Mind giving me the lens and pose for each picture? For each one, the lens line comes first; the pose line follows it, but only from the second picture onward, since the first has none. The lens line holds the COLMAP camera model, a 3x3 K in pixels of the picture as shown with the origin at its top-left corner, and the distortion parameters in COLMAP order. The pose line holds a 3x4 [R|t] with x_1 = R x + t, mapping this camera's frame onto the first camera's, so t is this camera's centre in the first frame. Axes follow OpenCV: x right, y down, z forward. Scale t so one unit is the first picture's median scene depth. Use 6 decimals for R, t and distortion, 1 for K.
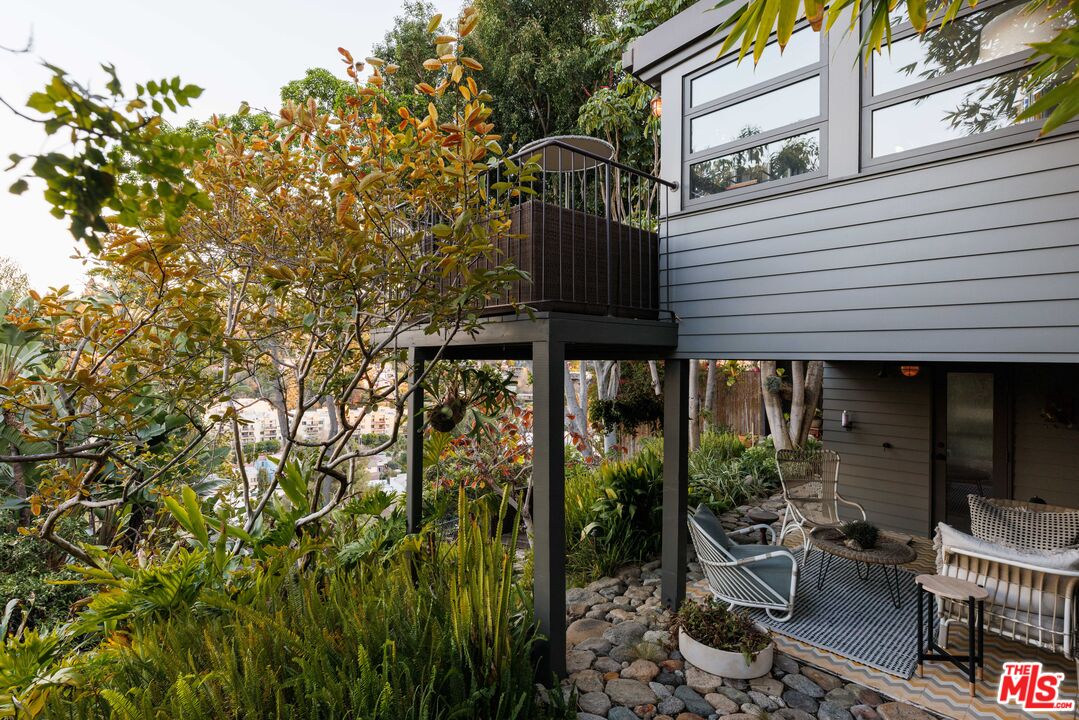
lens RADIAL K [[559.1, 0, 546.7], [0, 559.1, 357.2], [0, 0, 1]] dist [-0.005273, -0.000760]
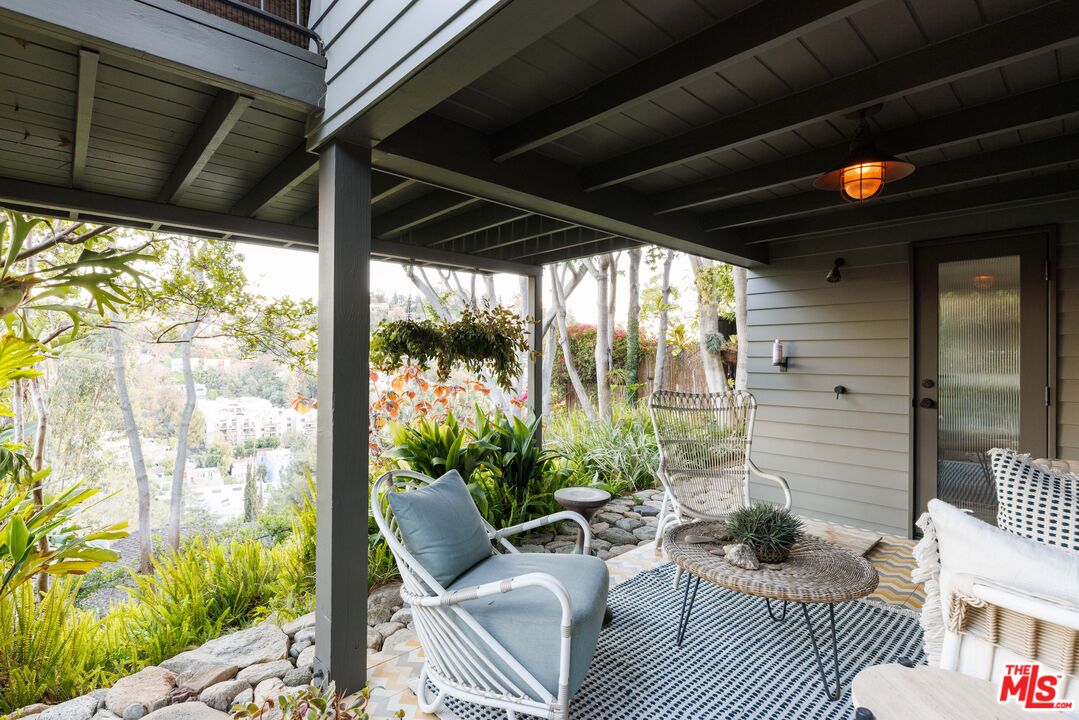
lens RADIAL K [[523.5, 0, 530.8], [0, 523.5, 359.8], [0, 0, 1]] dist [-0.011810, 0.000343]
pose [[0.999418, -0.006467, -0.033498, 0.318502], [0.006344, 0.999973, -0.003764, 0.141616], [0.033521, 0.003549, 0.999432, 0.455656]]
